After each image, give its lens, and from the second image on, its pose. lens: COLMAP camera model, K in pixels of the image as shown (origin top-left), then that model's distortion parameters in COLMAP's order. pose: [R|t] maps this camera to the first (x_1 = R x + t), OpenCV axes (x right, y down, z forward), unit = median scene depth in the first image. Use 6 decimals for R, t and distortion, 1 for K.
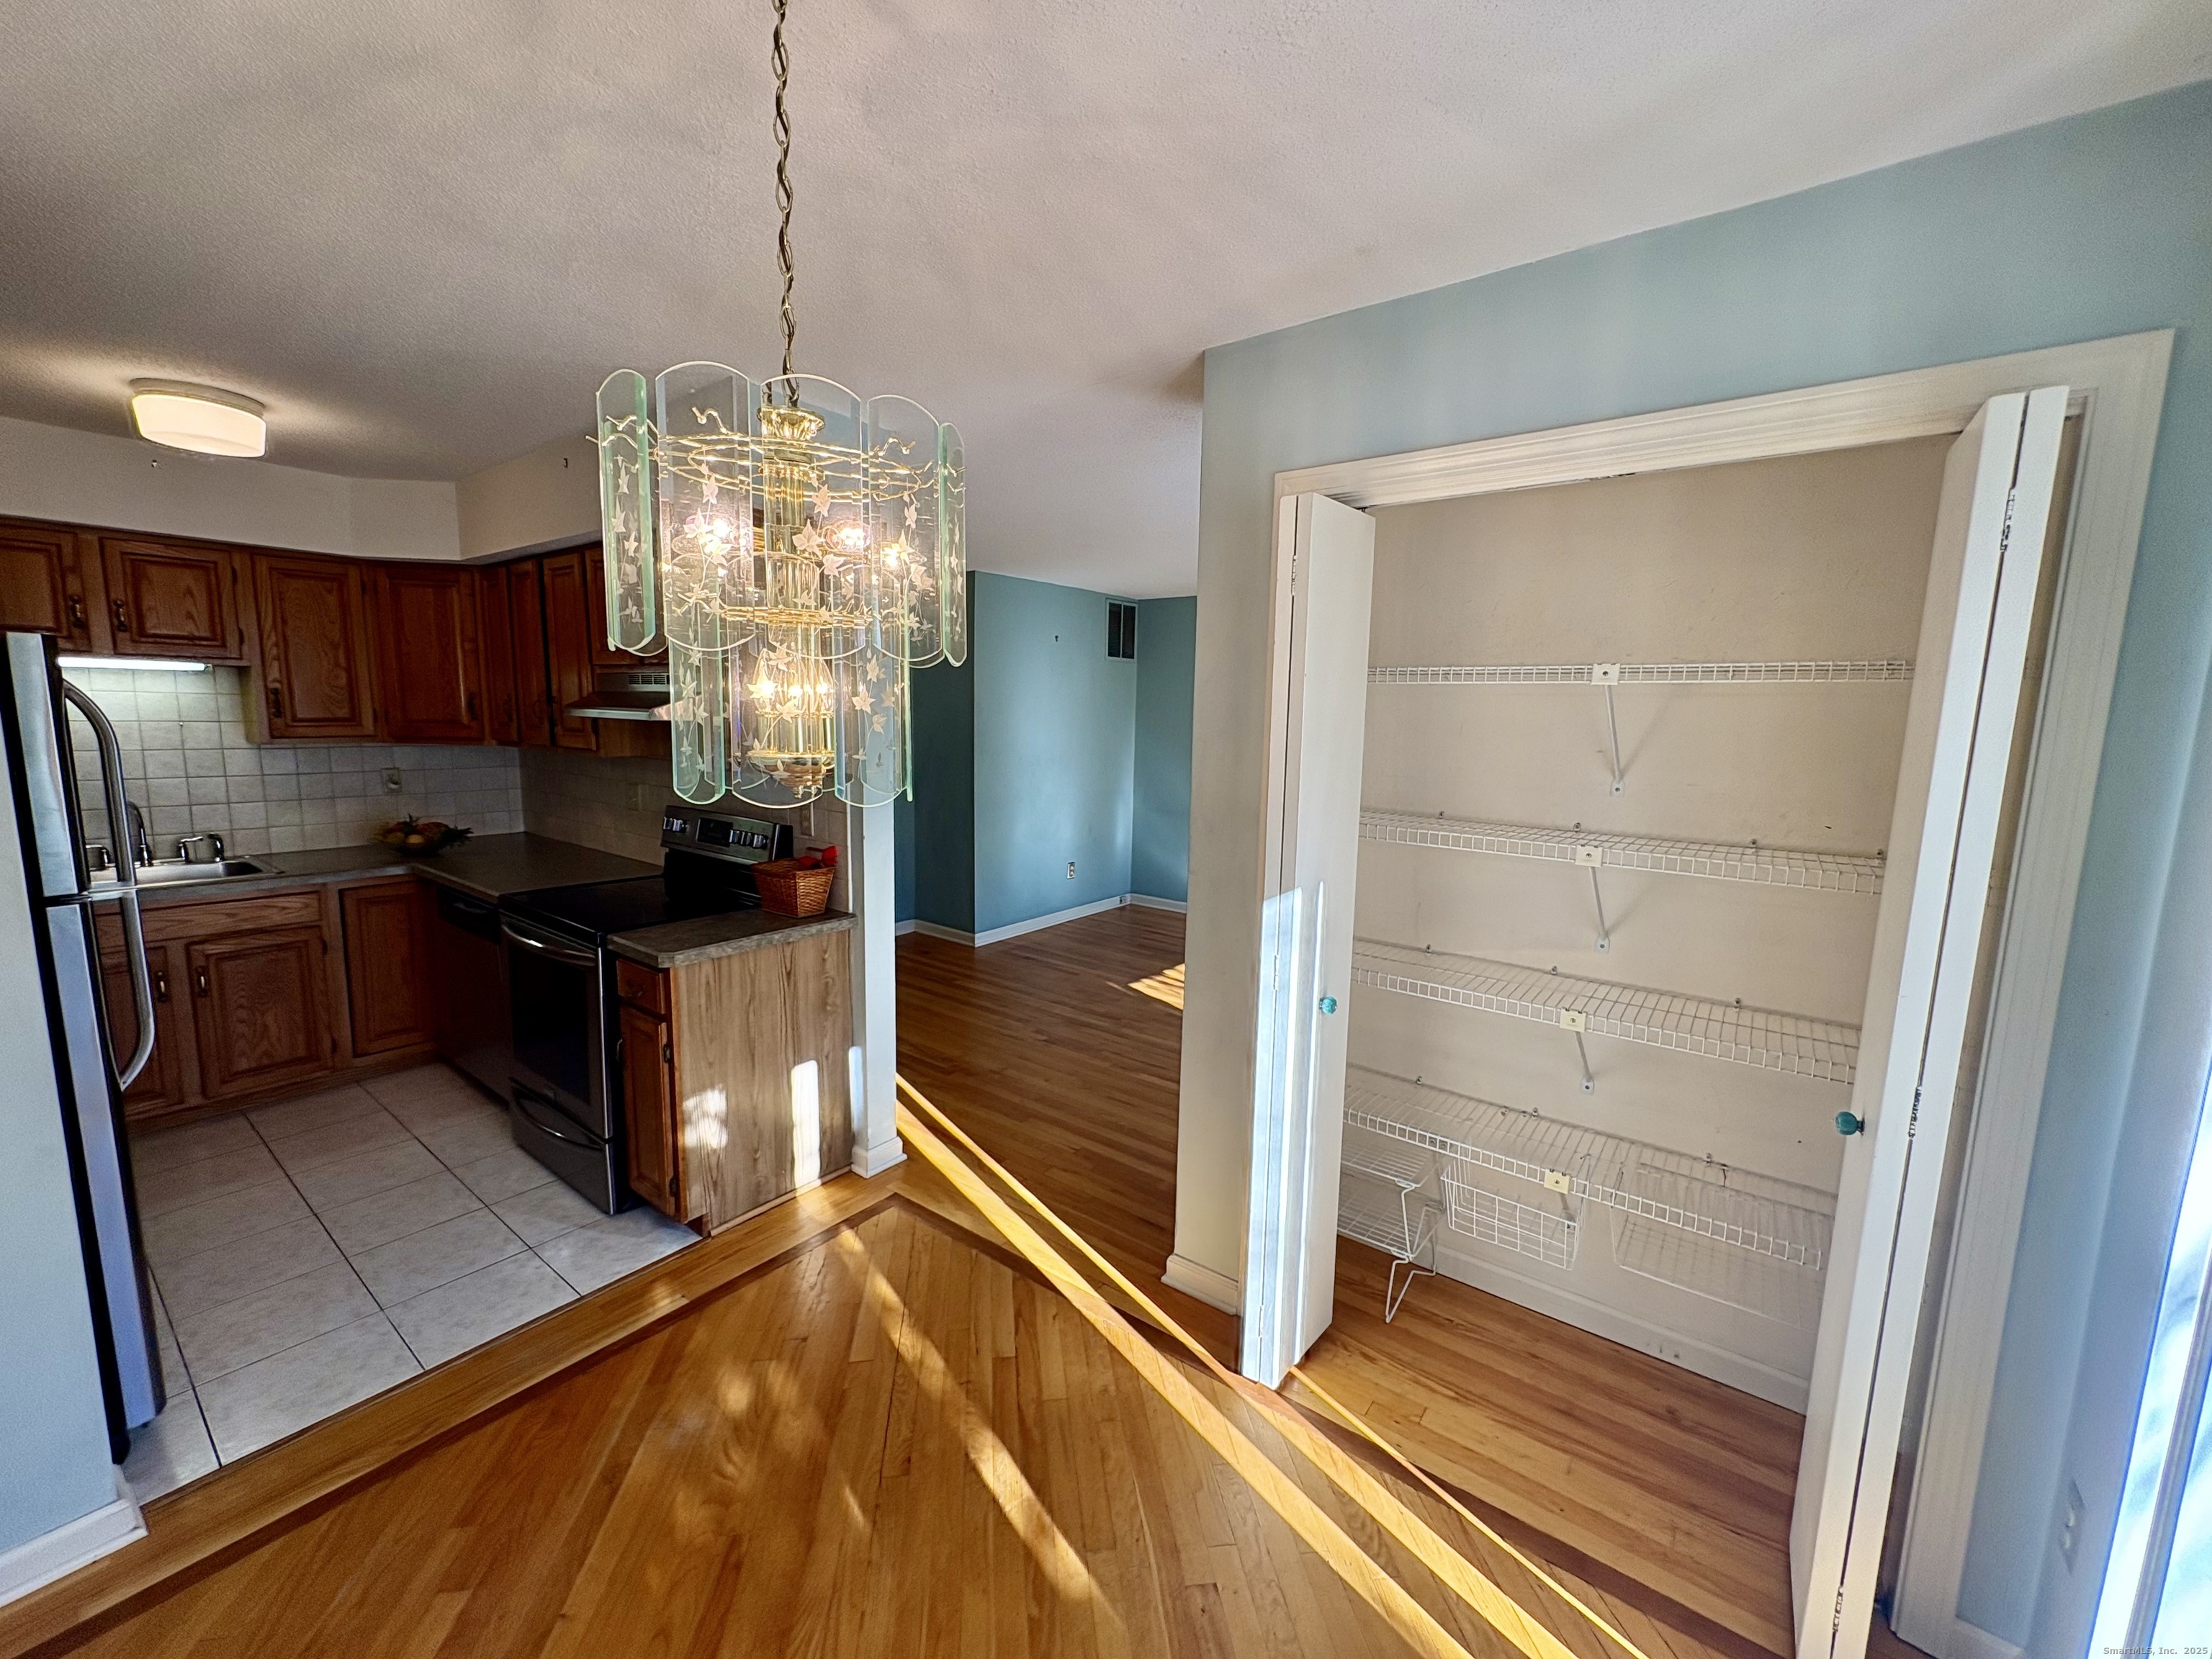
lens RADIAL K [[876.8, 0, 1106.0], [0, 876.8, 829.5], [0, 0, 1]] dist [0.003092, 0.000254]
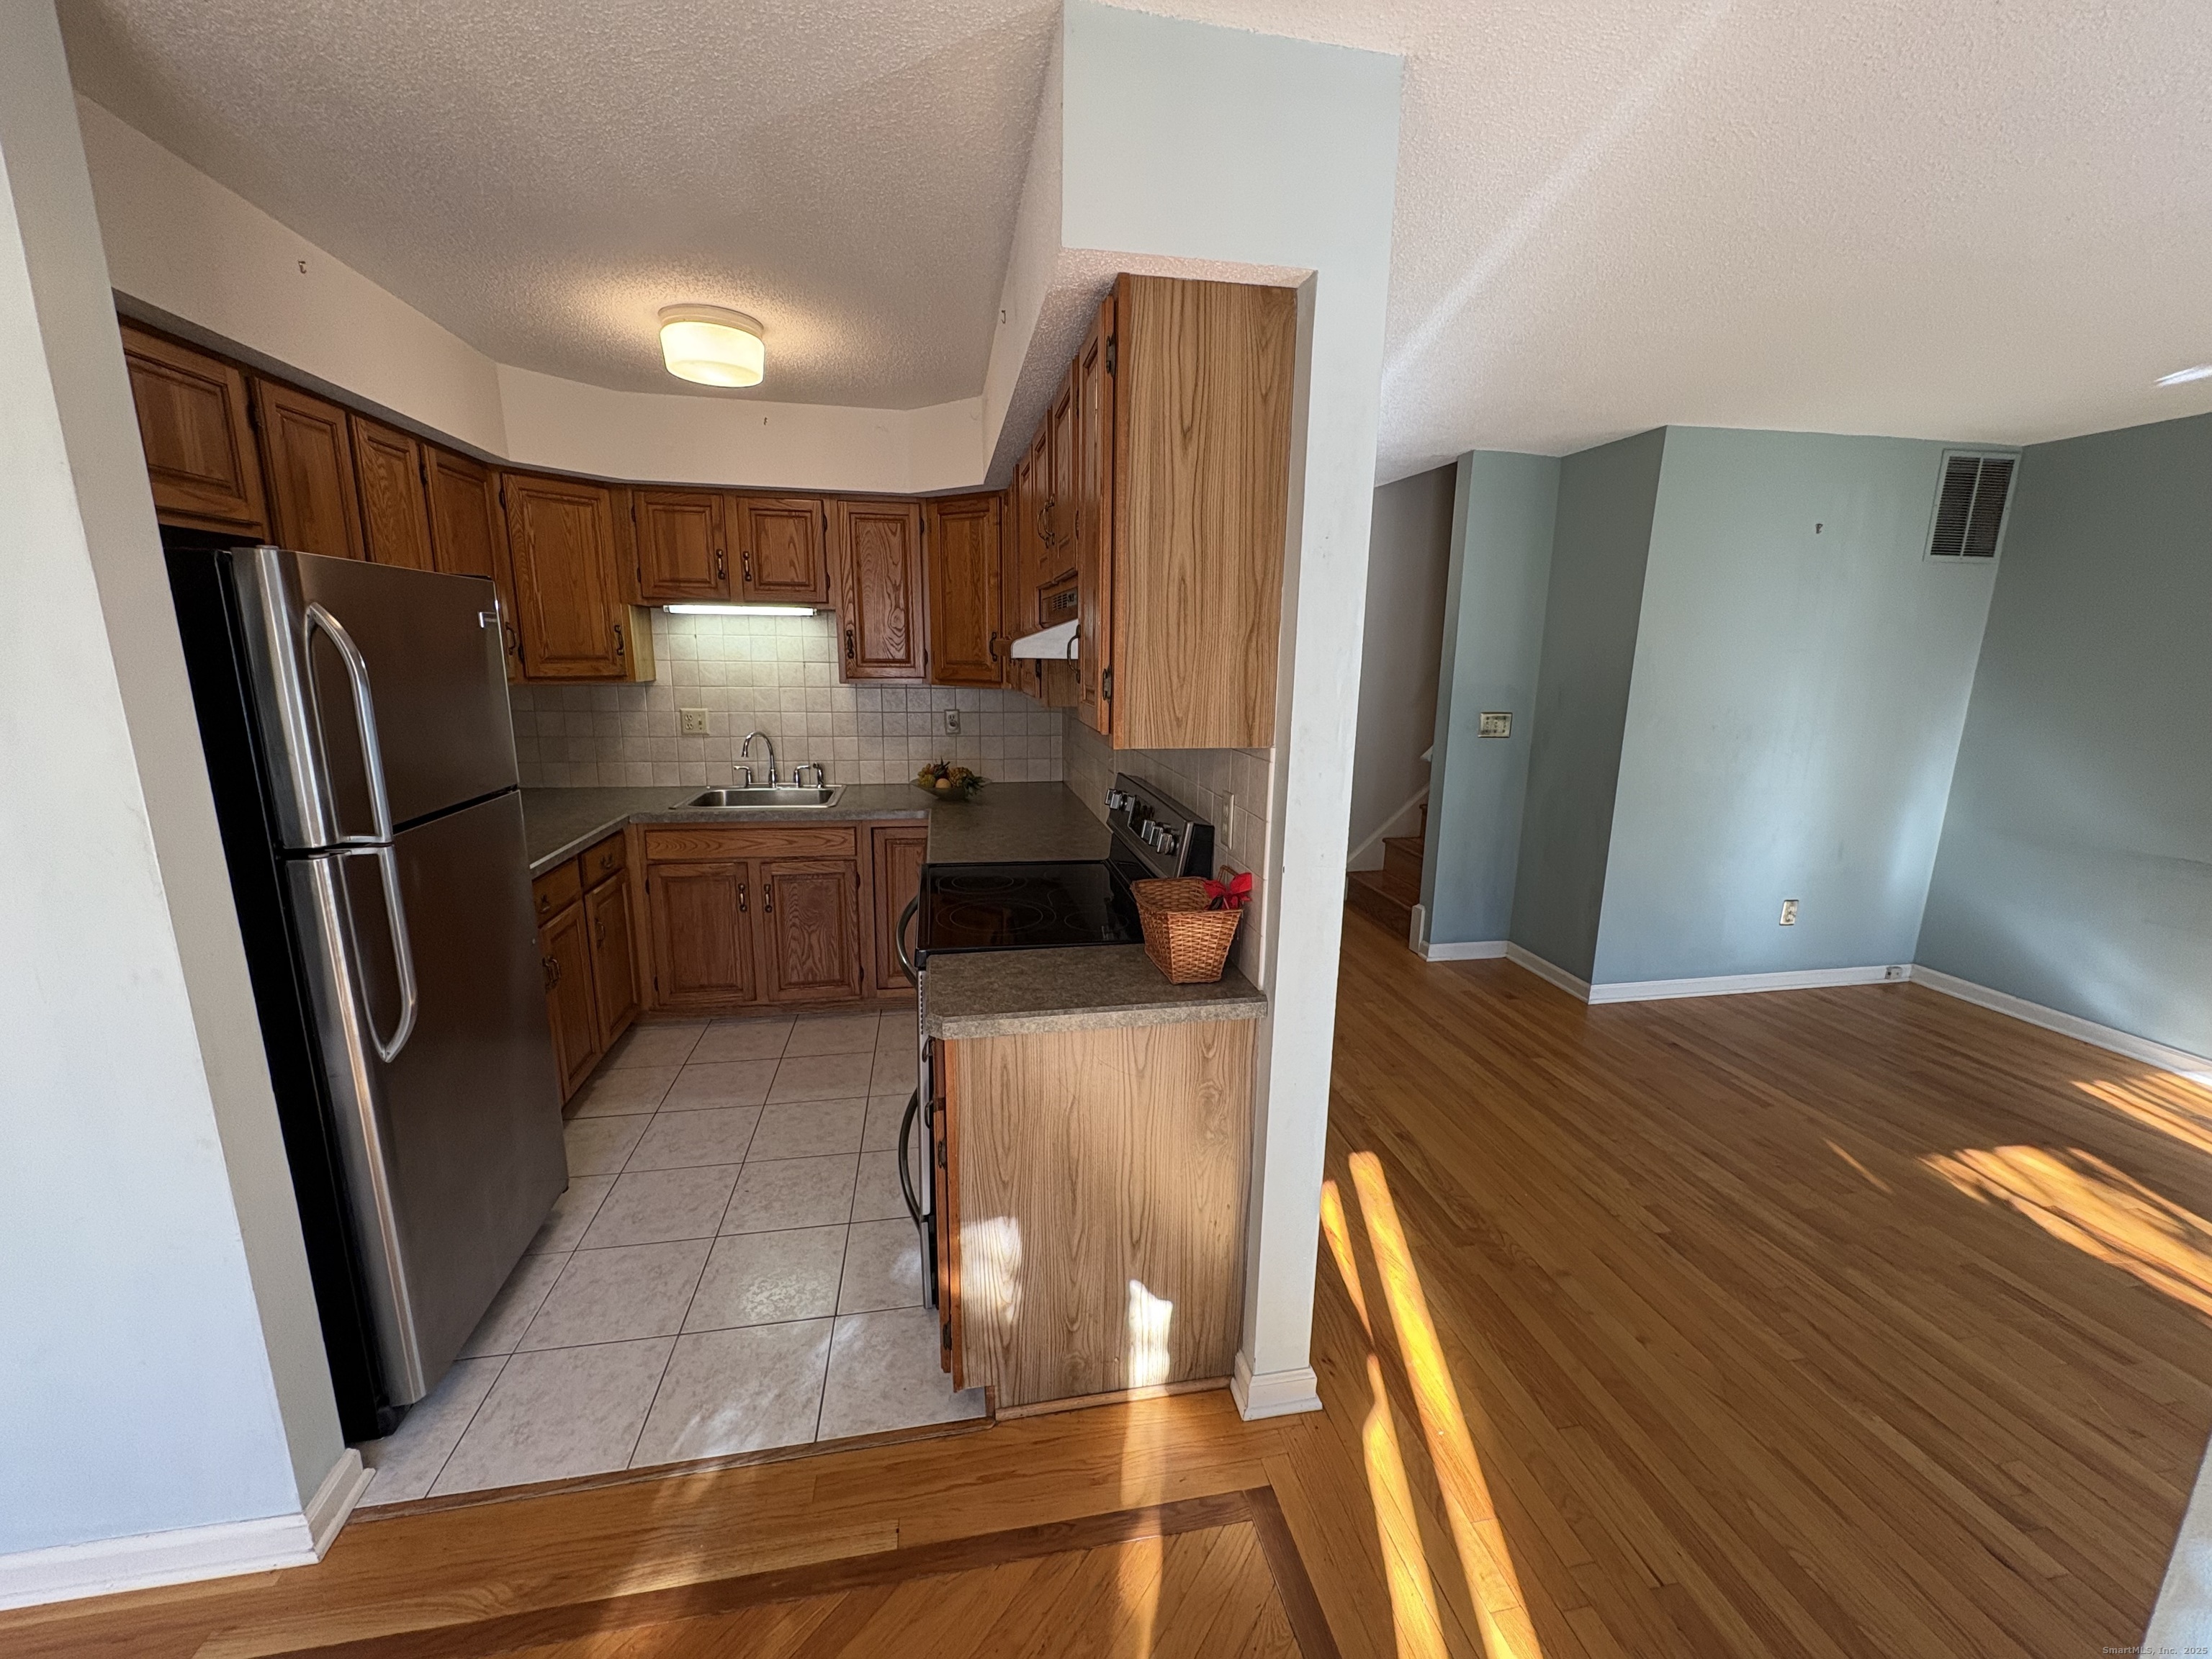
lens RADIAL K [[876.8, 0, 1106.0], [0, 876.8, 829.5], [0, 0, 1]] dist [0.003092, 0.000254]
pose [[0.743766, 0.126882, -0.656288, 0.002867], [-0.089546, 0.991882, 0.090281, -0.045399], [0.662415, -0.008380, 0.749090, 0.405387]]
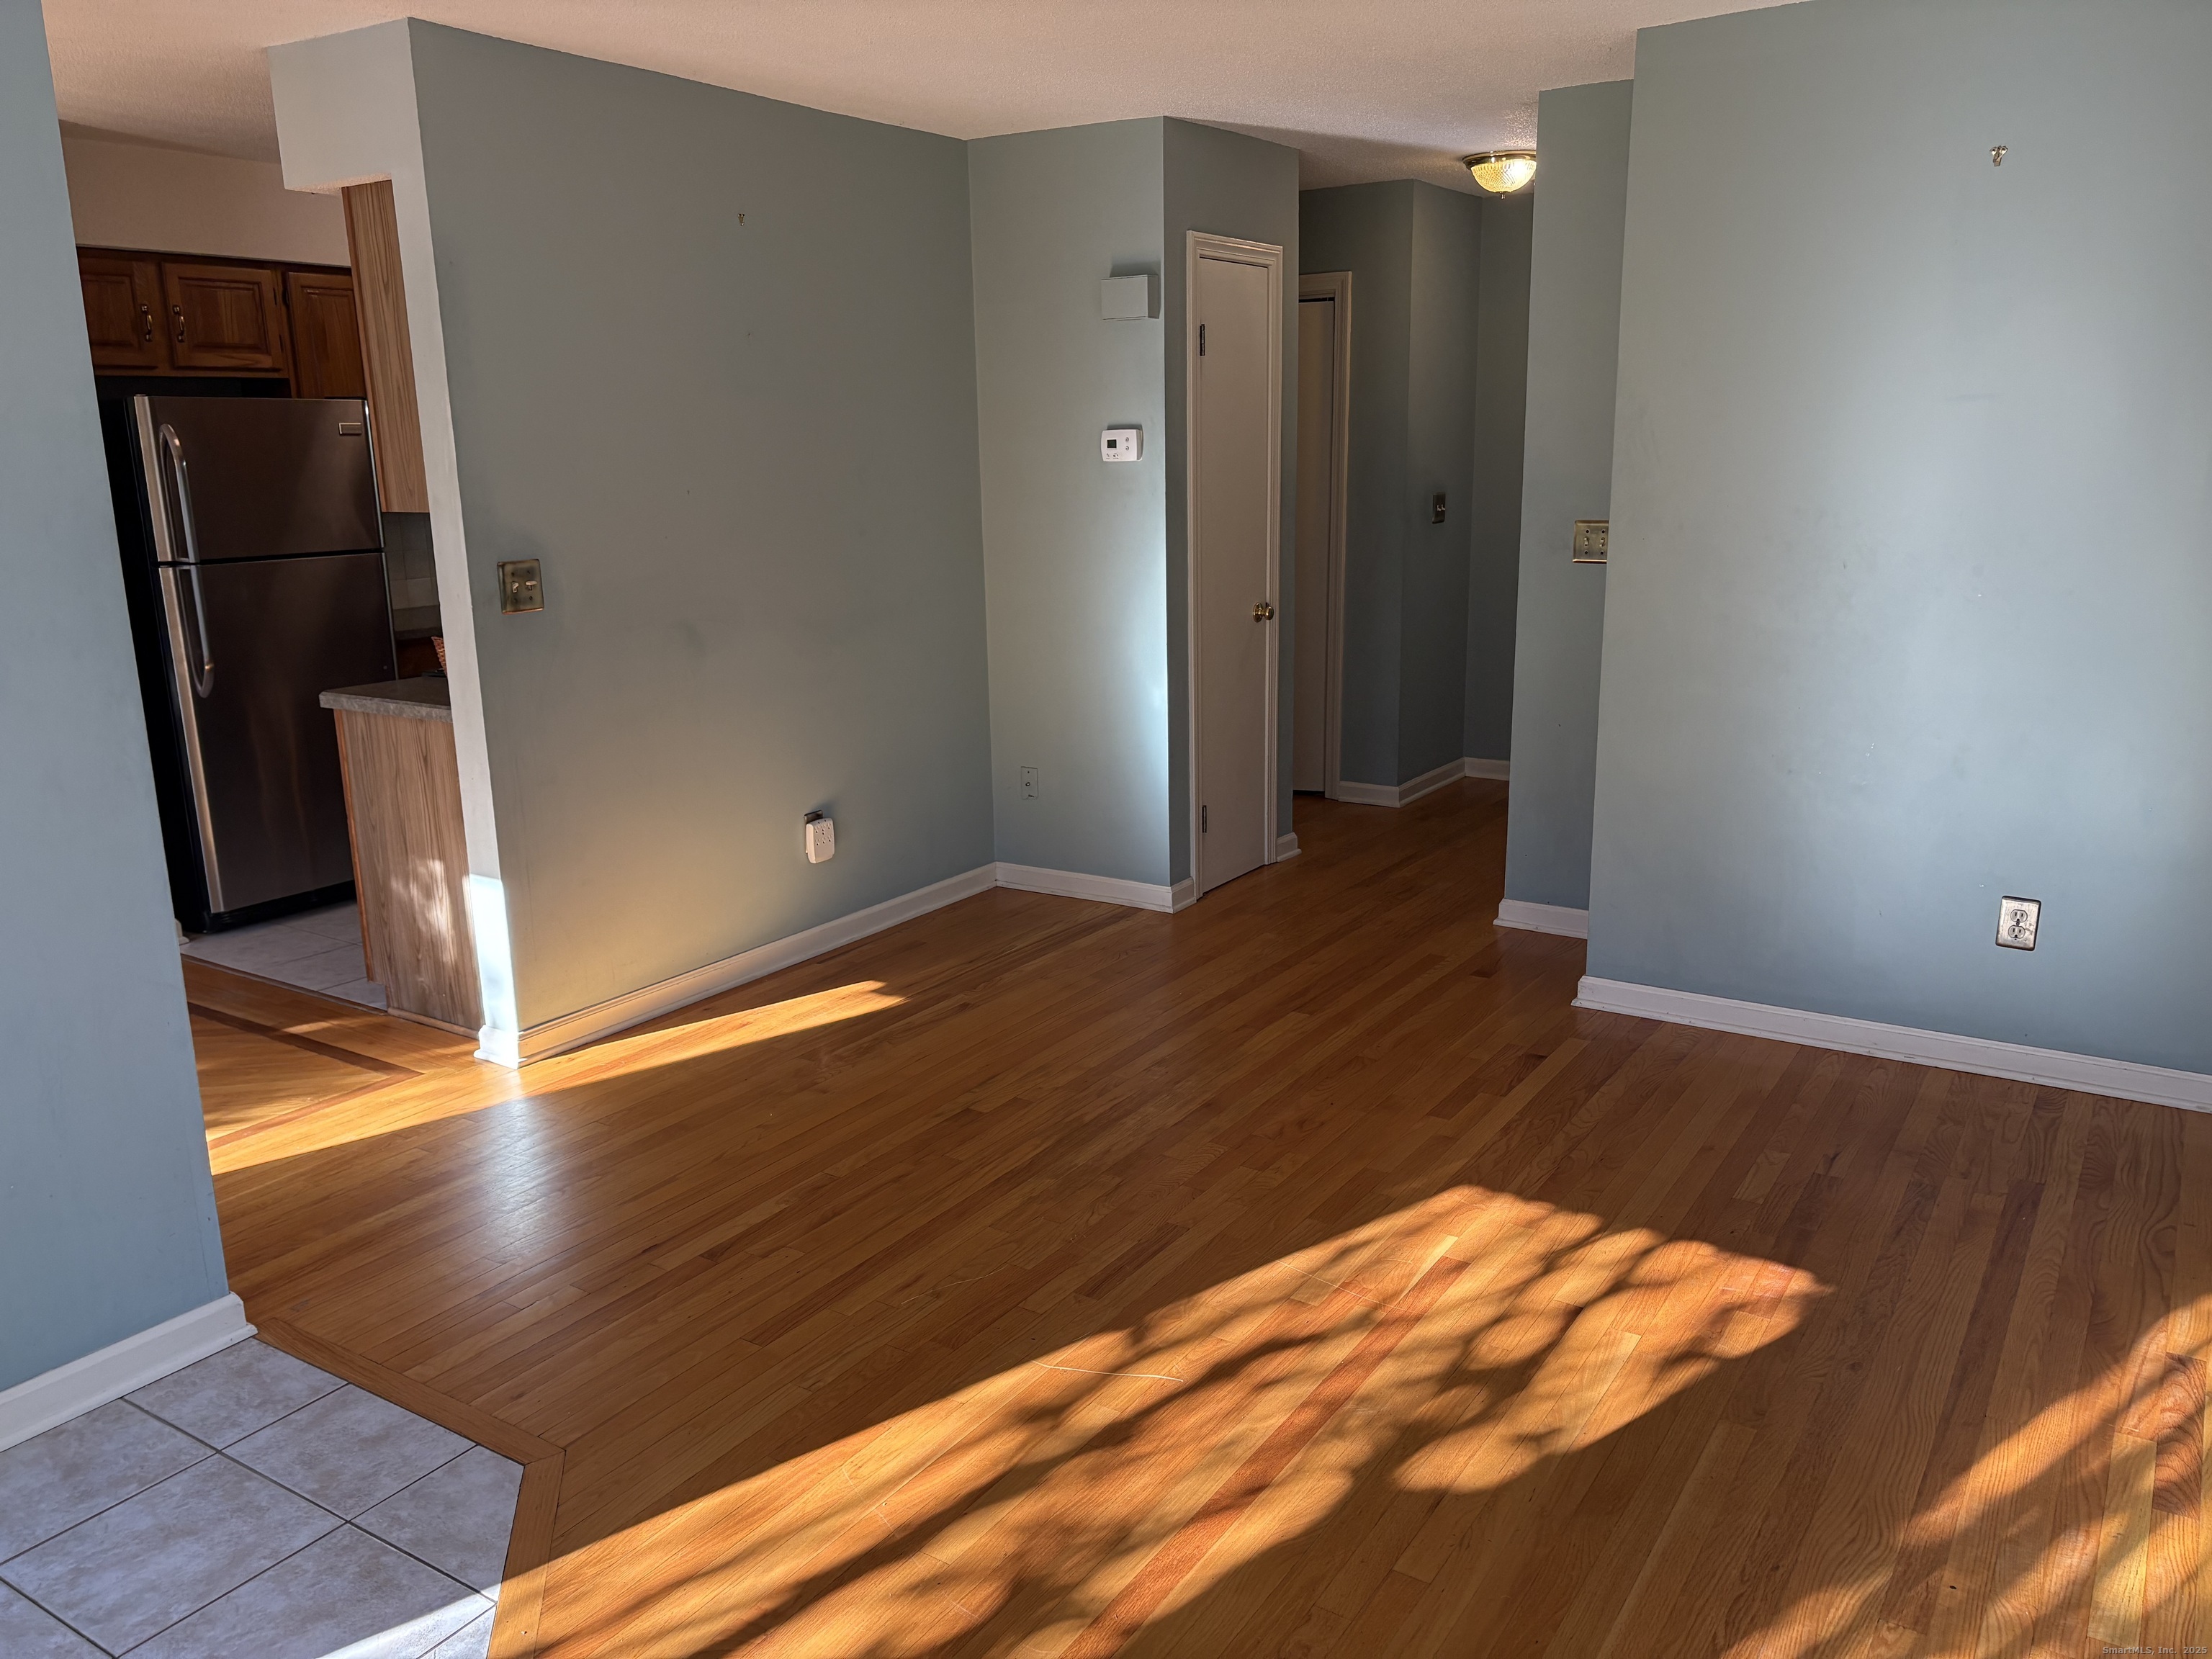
lens RADIAL K [[1674.3, 0, 1101.1], [0, 1674.3, 834.3], [0, 0, 1]] dist [0.042580, -0.034353]
pose [[0.066088, 0.211238, -0.975198, 0.962781], [-0.116733, 0.972260, 0.202690, -0.125619], [0.990962, 0.100443, 0.088913, 1.160901]]
